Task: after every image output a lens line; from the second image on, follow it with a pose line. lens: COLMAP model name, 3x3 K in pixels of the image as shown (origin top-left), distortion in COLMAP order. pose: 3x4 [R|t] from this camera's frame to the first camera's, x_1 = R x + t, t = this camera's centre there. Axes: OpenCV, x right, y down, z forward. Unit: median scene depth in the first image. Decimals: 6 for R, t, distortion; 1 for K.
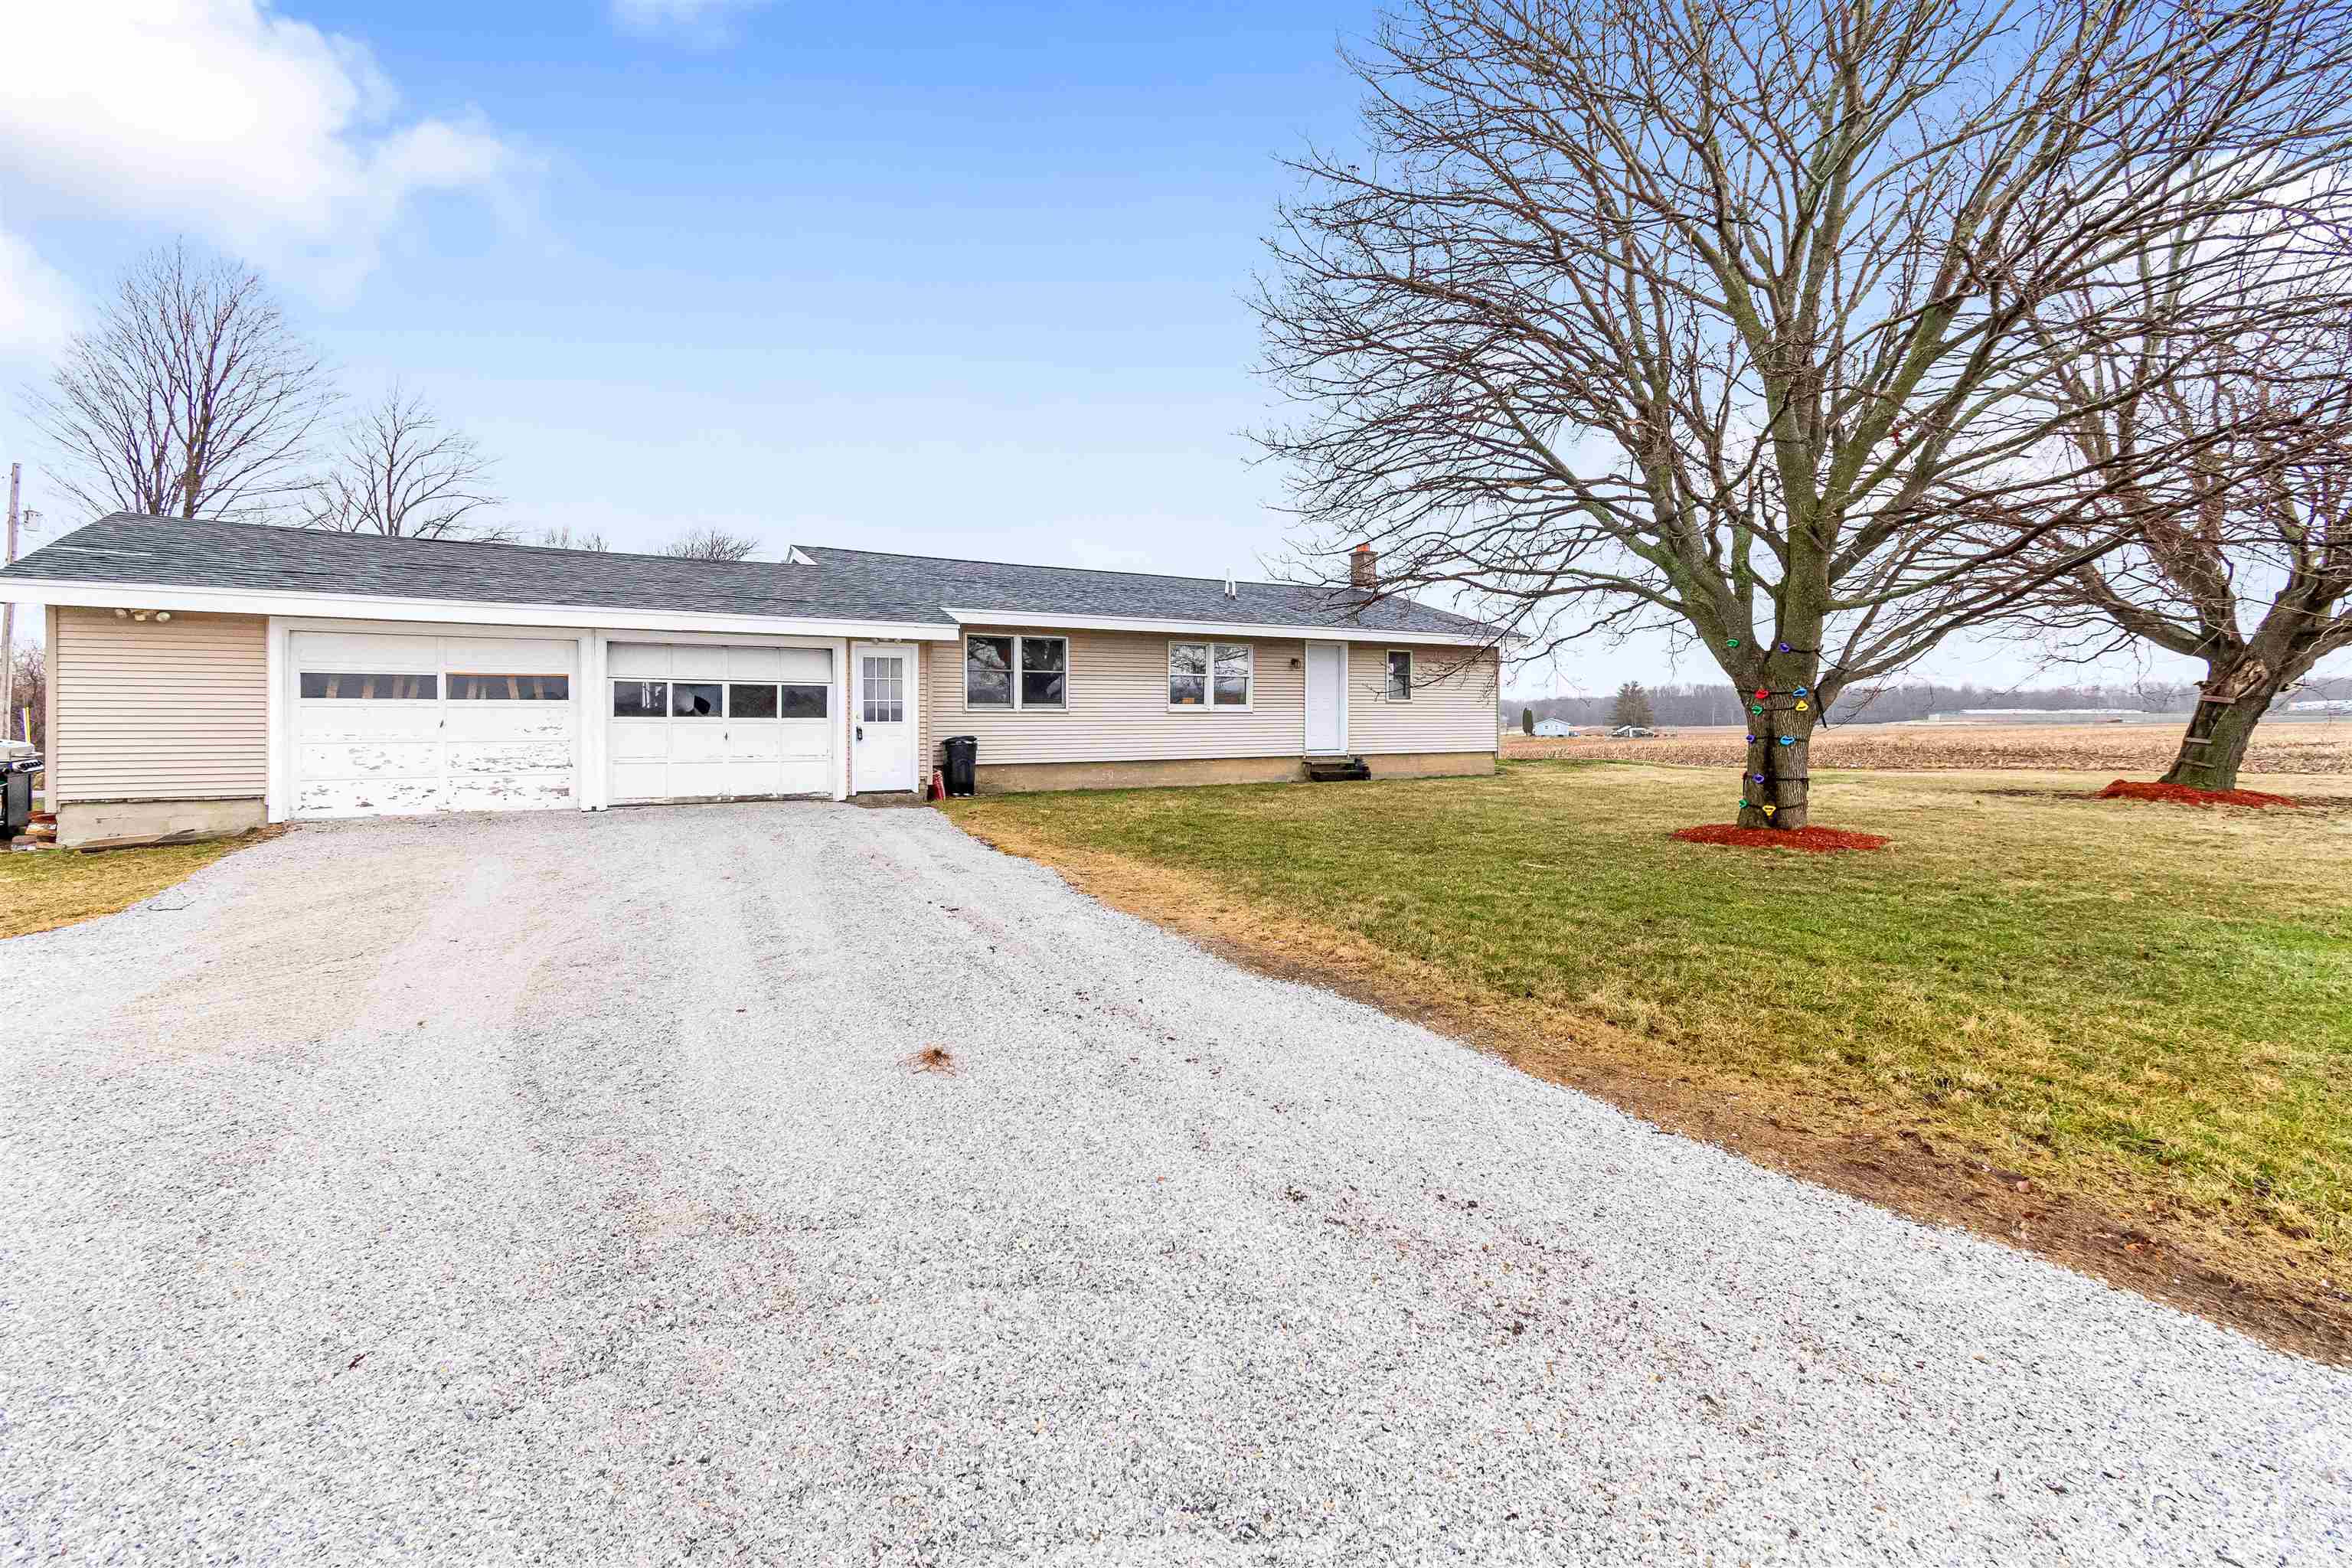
lens RADIAL K [[1045.4, 0, 1177.4], [0, 1045.4, 728.3], [0, 0, 1]] dist [0.017005, 0.000165]
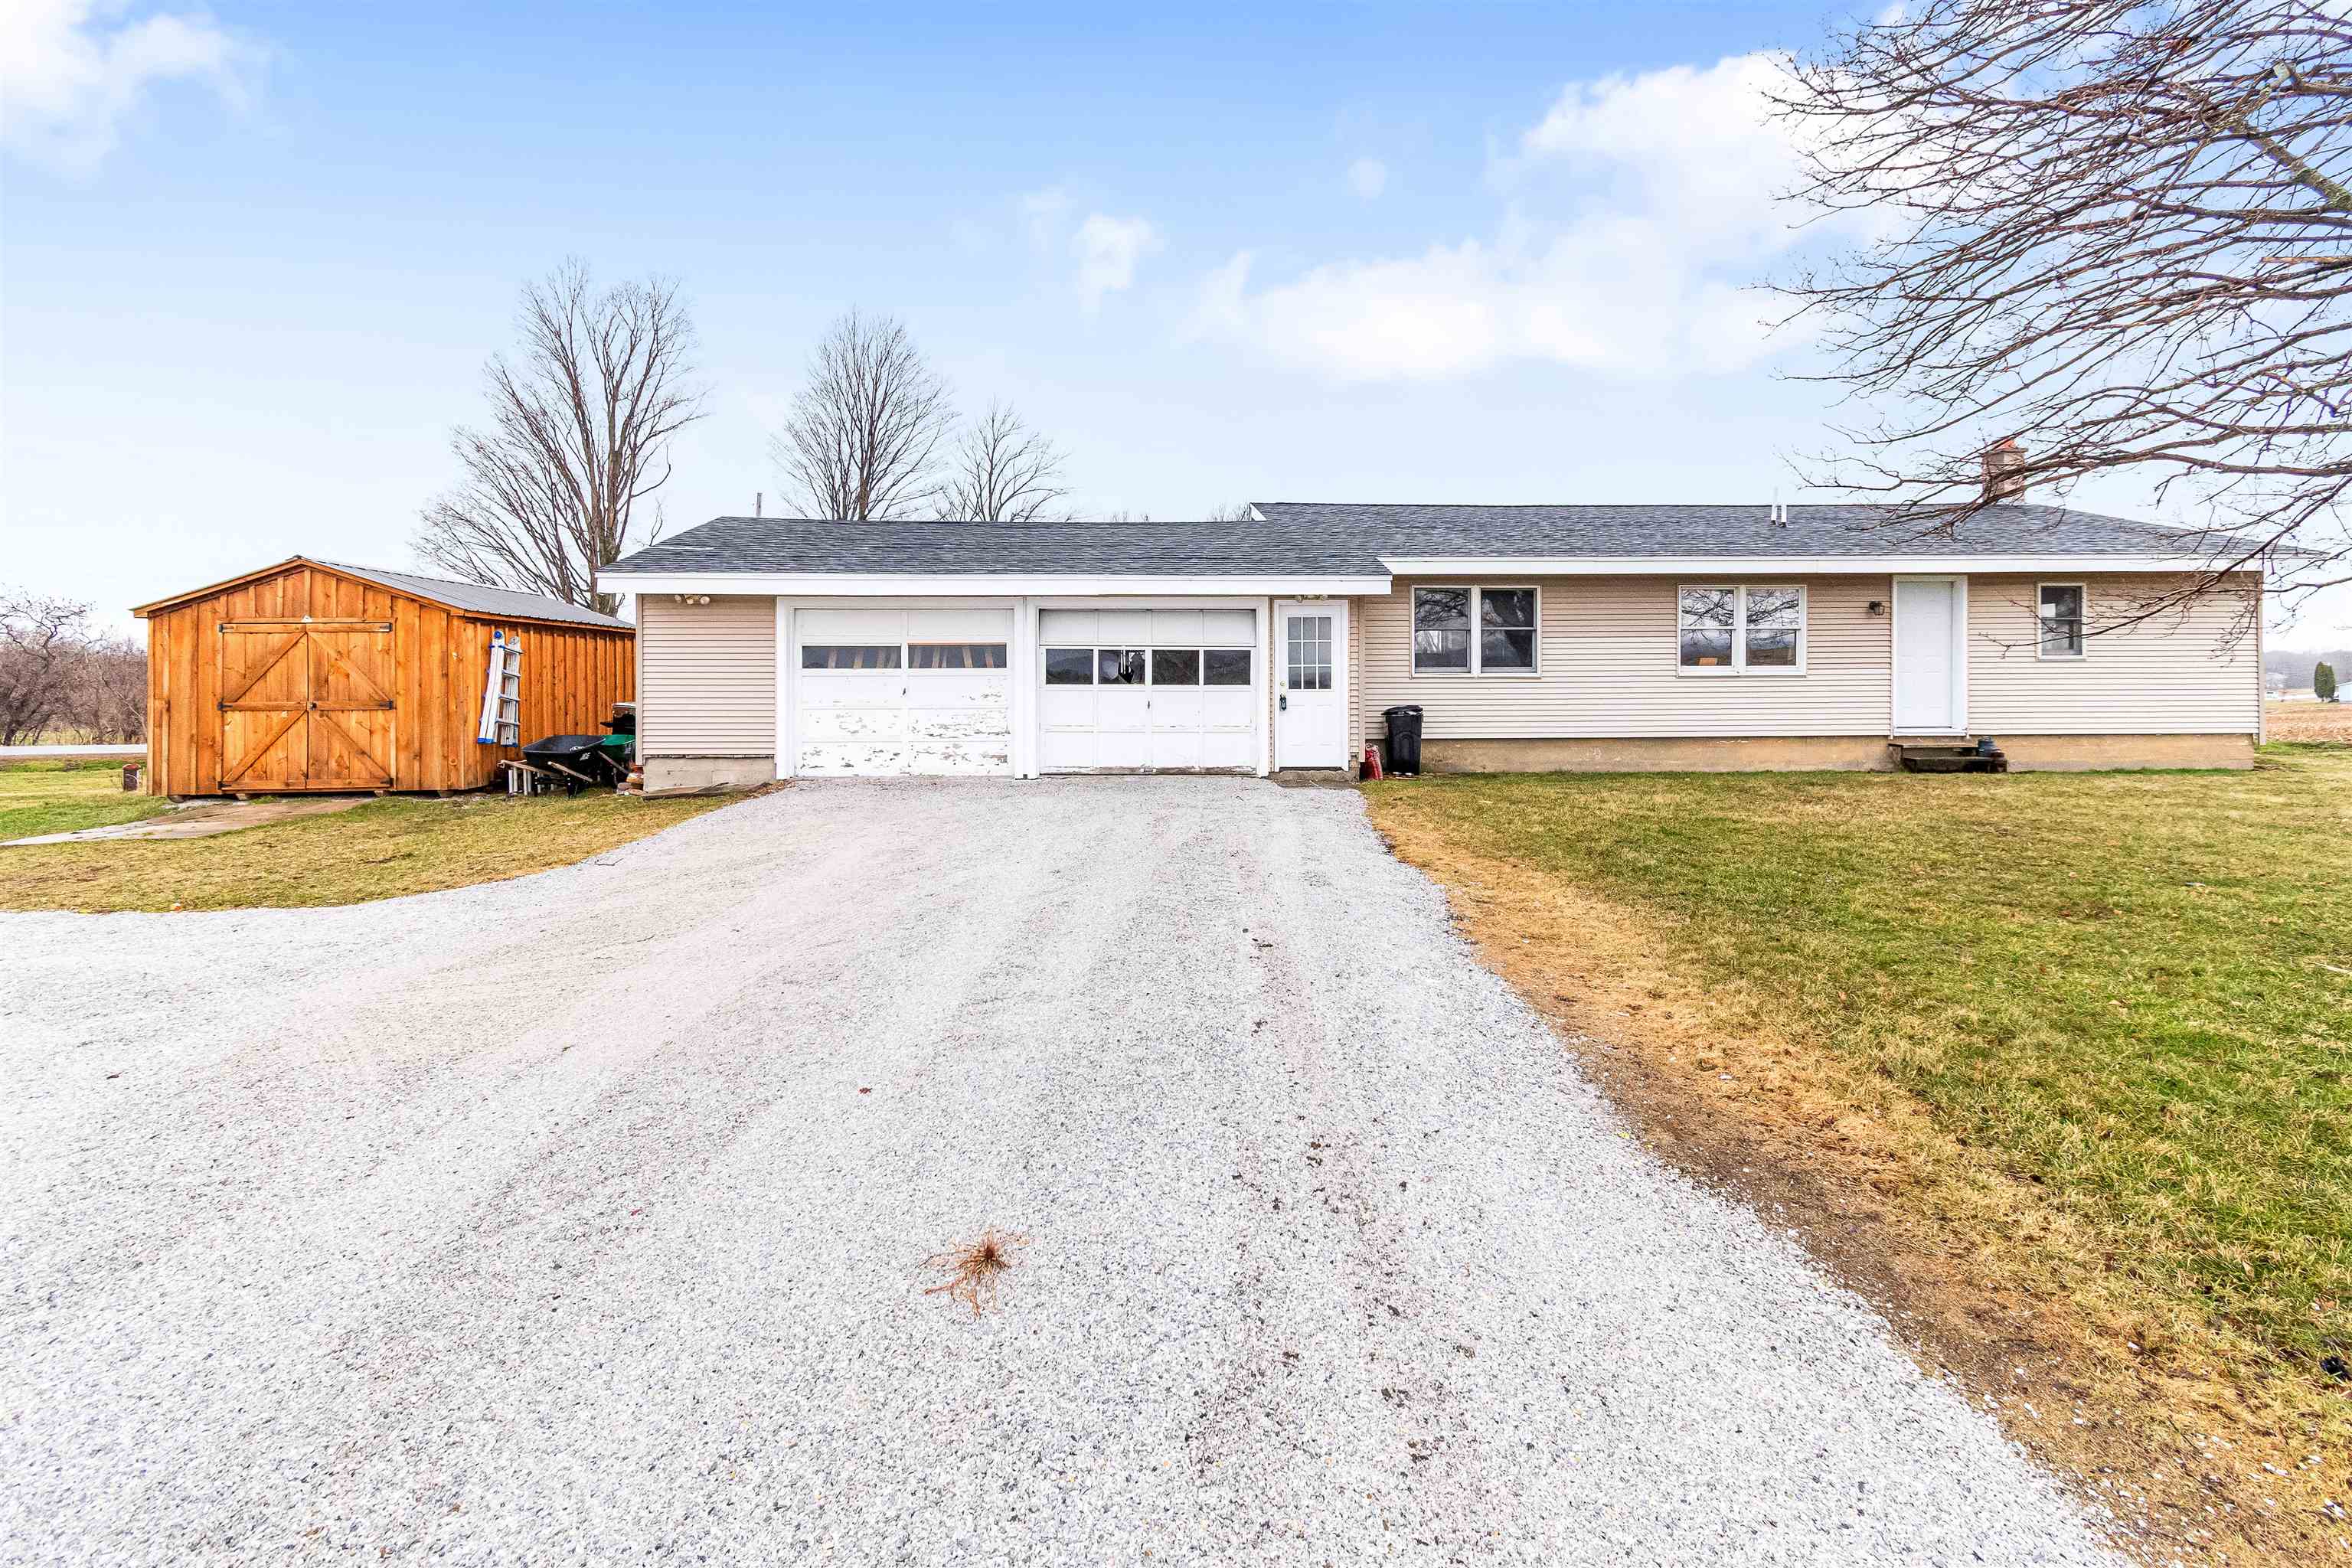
lens RADIAL K [[1087.2, 0, 1170.9], [0, 1087.2, 688.6], [0, 0, 1]] dist [0.015808, -0.000406]
pose [[0.885200, 0.001183, -0.465210, 0.046731], [-0.002136, 0.999997, -0.001522, -0.005615], [0.465206, 0.002341, 0.885199, 0.140237]]
